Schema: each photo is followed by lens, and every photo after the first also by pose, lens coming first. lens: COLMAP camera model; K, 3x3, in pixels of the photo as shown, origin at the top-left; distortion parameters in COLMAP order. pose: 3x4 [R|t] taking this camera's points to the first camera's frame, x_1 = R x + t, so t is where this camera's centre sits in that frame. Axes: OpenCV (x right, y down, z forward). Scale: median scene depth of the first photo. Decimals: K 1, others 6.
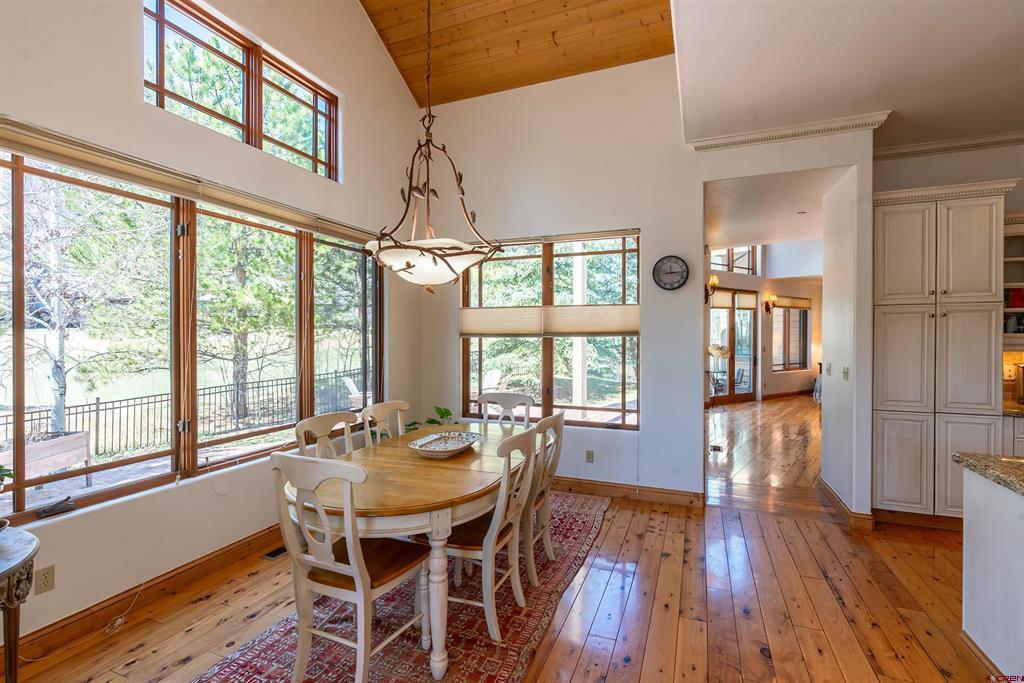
lens RADIAL K [[467.4, 0, 512.0], [0, 467.4, 341.5], [0, 0, 1]] dist [-0.002672, -0.000169]
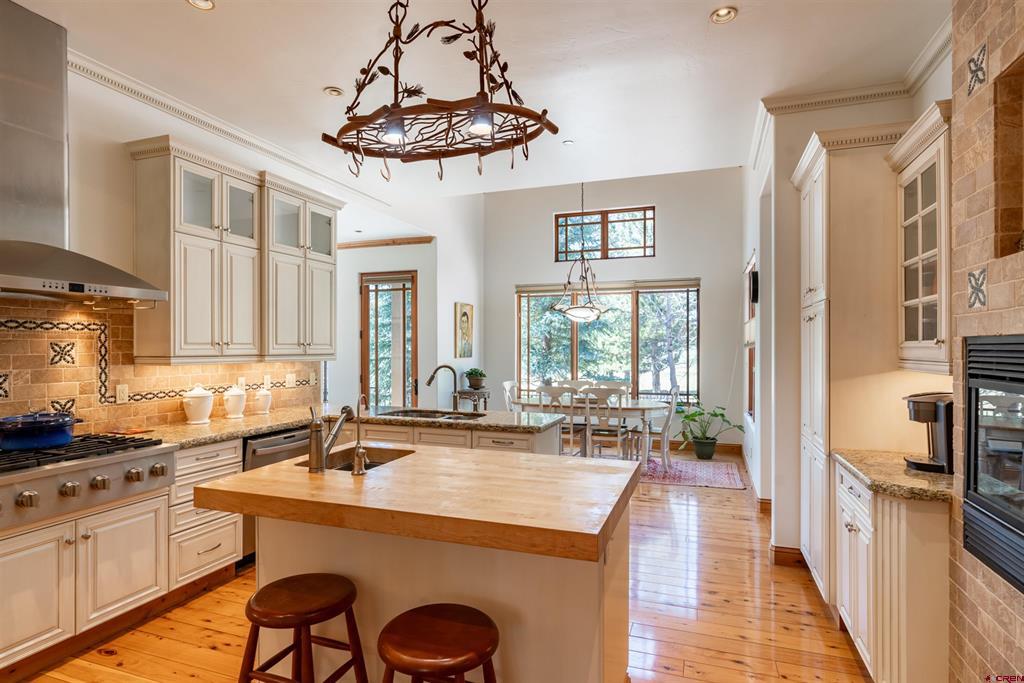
lens RADIAL K [[539.1, 0, 512.7], [0, 539.1, 350.3], [0, 0, 1]] dist [-0.000916, 0.000893]
pose [[0.037899, 0.008956, -0.999241, 1.628440], [-0.007466, 0.999934, 0.008679, -0.009723], [0.999254, 0.007131, 0.037964, 0.418557]]
